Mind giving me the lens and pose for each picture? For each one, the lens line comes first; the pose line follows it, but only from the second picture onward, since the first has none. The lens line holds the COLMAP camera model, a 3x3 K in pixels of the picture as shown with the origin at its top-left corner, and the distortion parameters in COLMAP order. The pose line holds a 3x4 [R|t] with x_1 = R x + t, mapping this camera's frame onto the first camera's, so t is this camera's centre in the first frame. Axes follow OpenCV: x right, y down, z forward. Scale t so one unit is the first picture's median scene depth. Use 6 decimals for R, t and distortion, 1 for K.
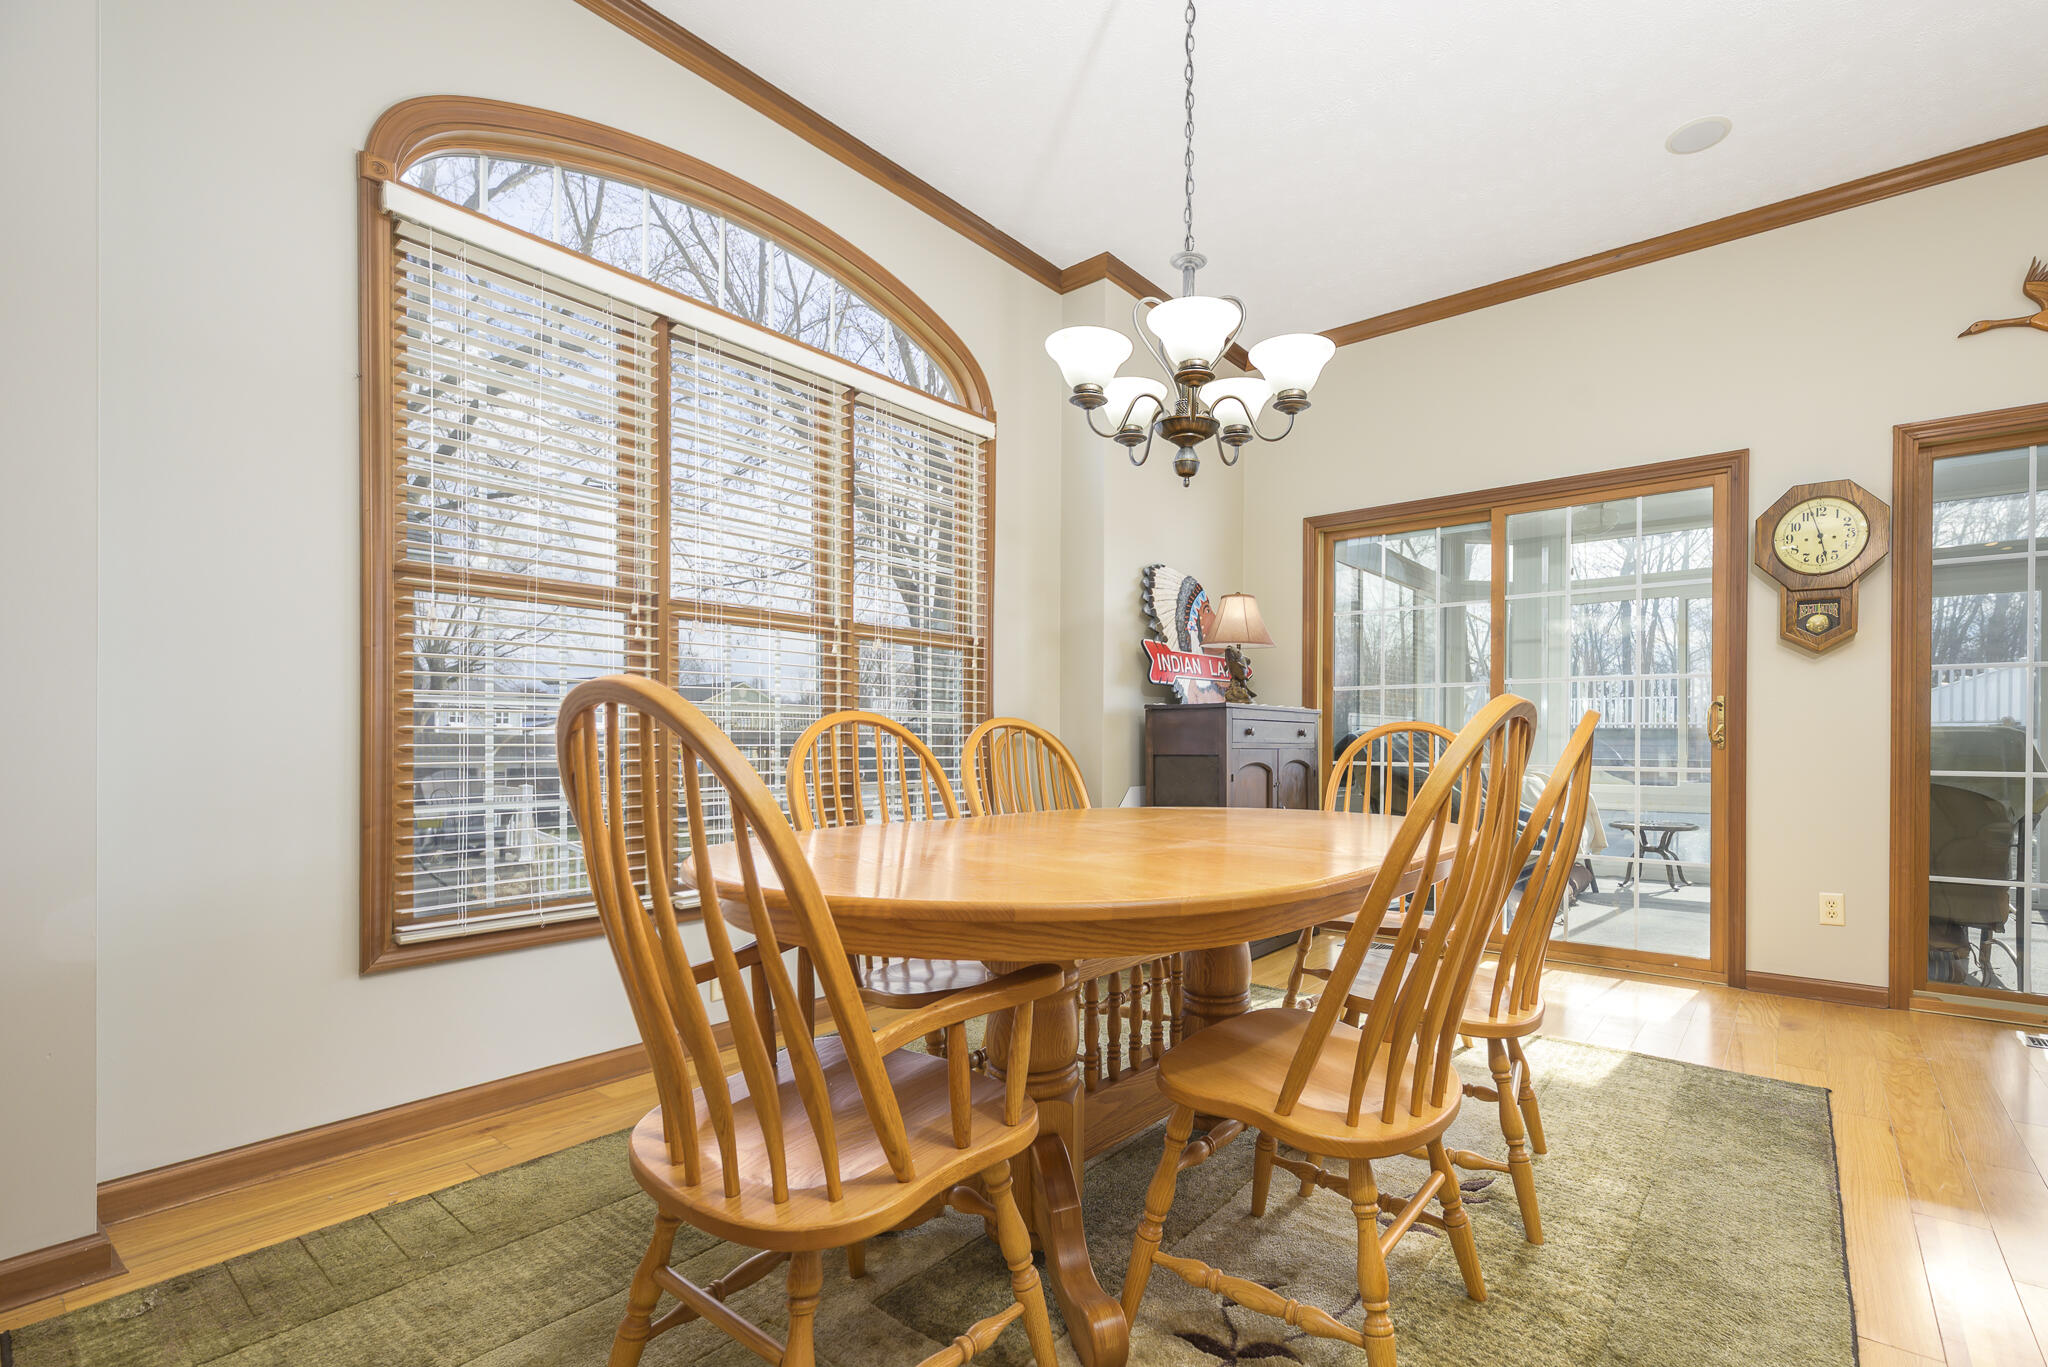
lens RADIAL K [[880.4, 0, 1132.5], [0, 880.4, 757.0], [0, 0, 1]] dist [-0.017997, -0.000191]
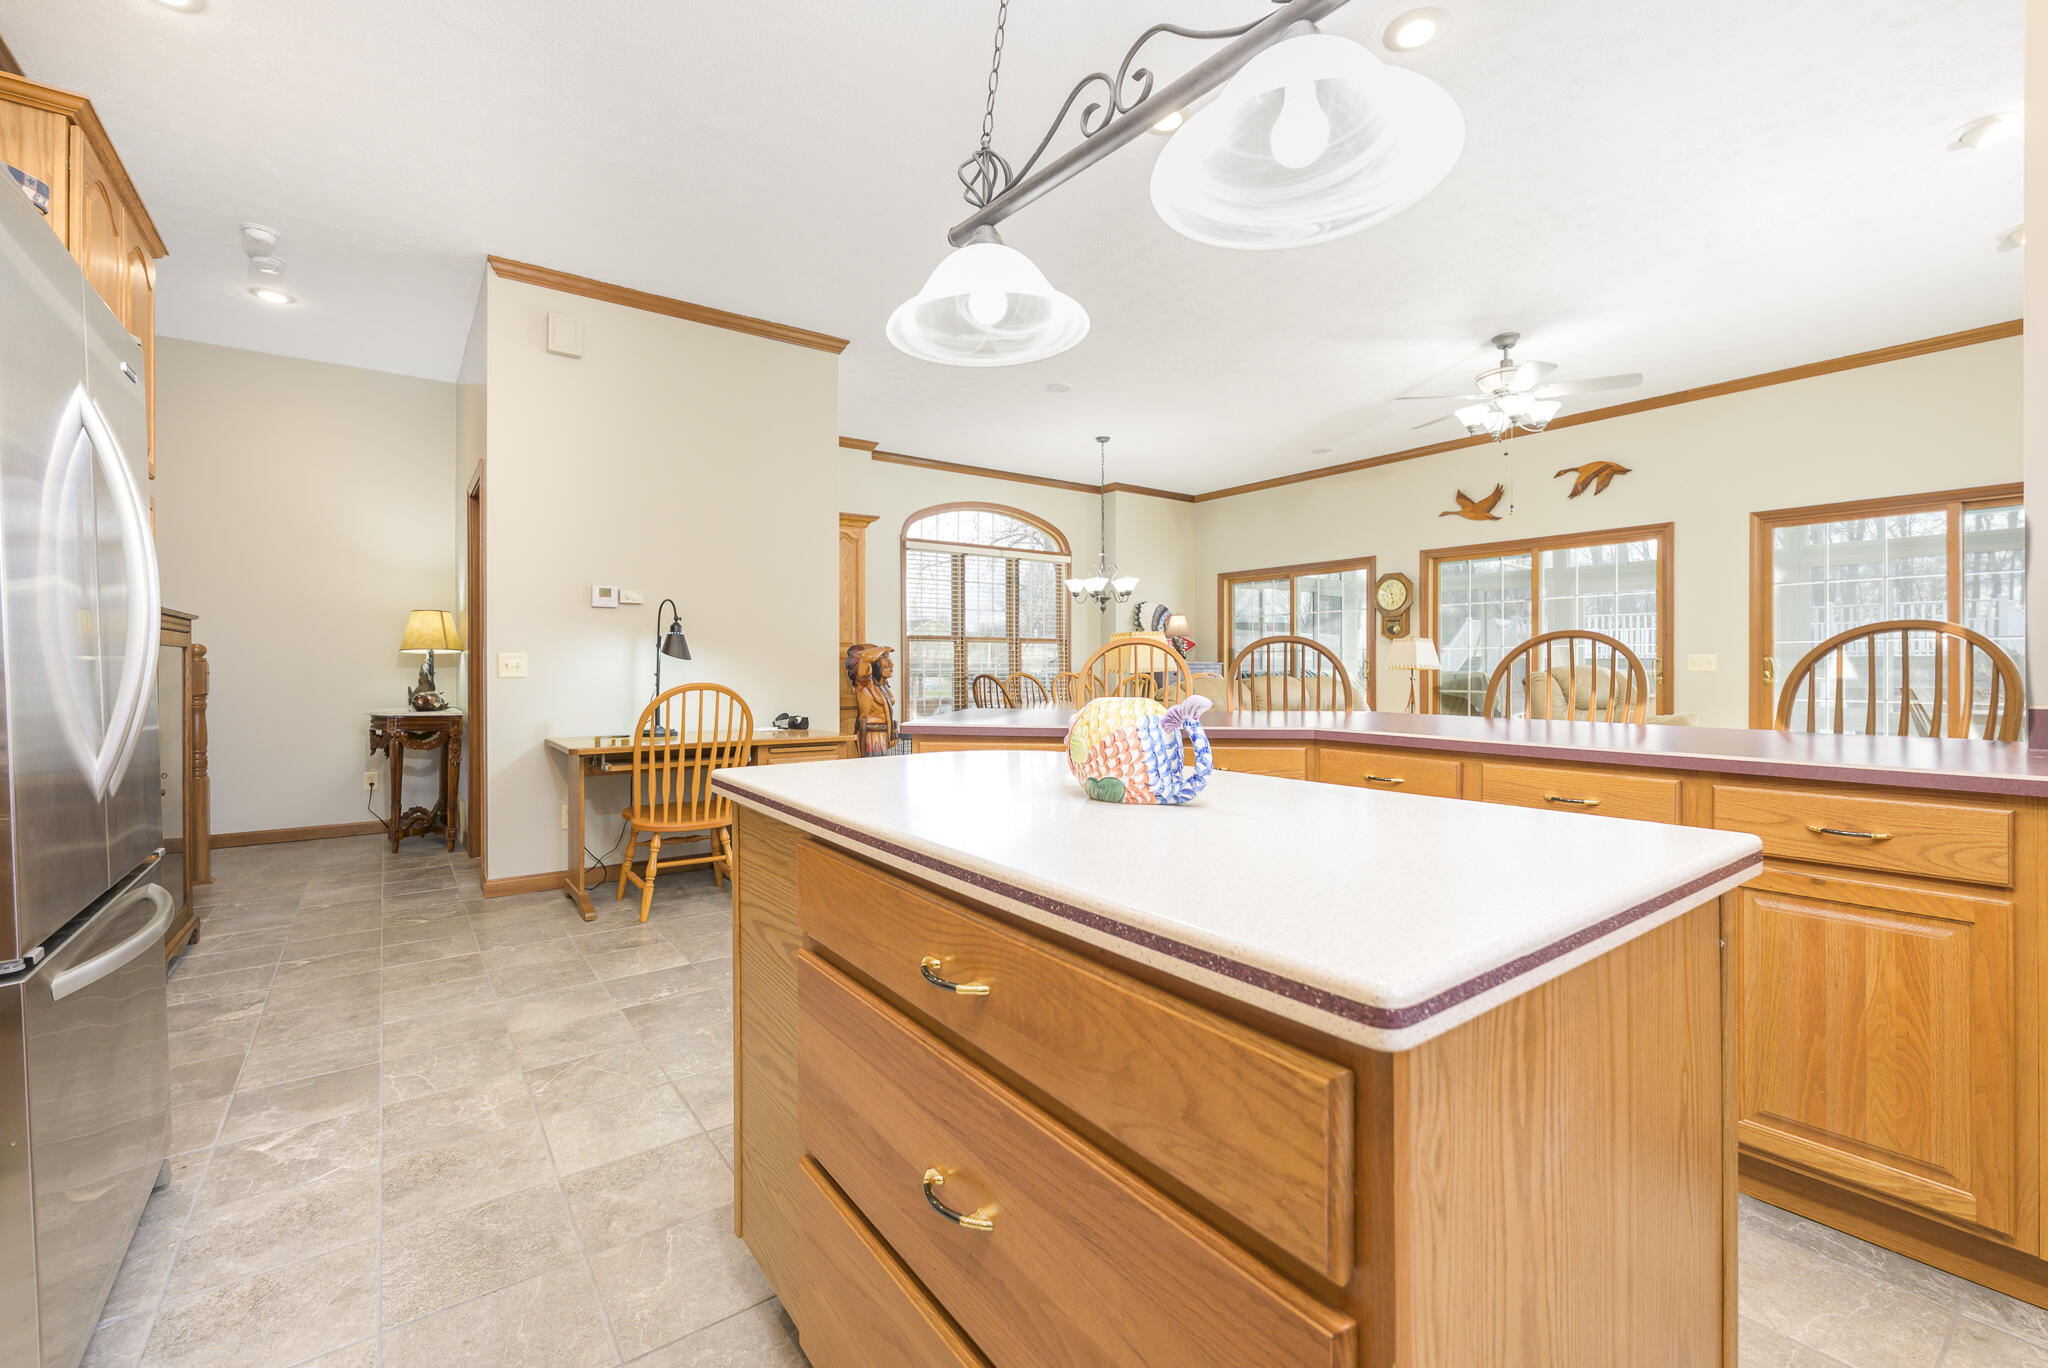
lens RADIAL K [[834.7, 0, 1031.2], [0, 834.7, 668.4], [0, 0, 1]] dist [-0.006102, 0.000314]
pose [[0.955886, -0.005264, -0.293690, 0.488780], [0.002473, 0.999948, -0.009873, -0.025351], [0.293727, 0.008711, 0.955850, -1.500142]]
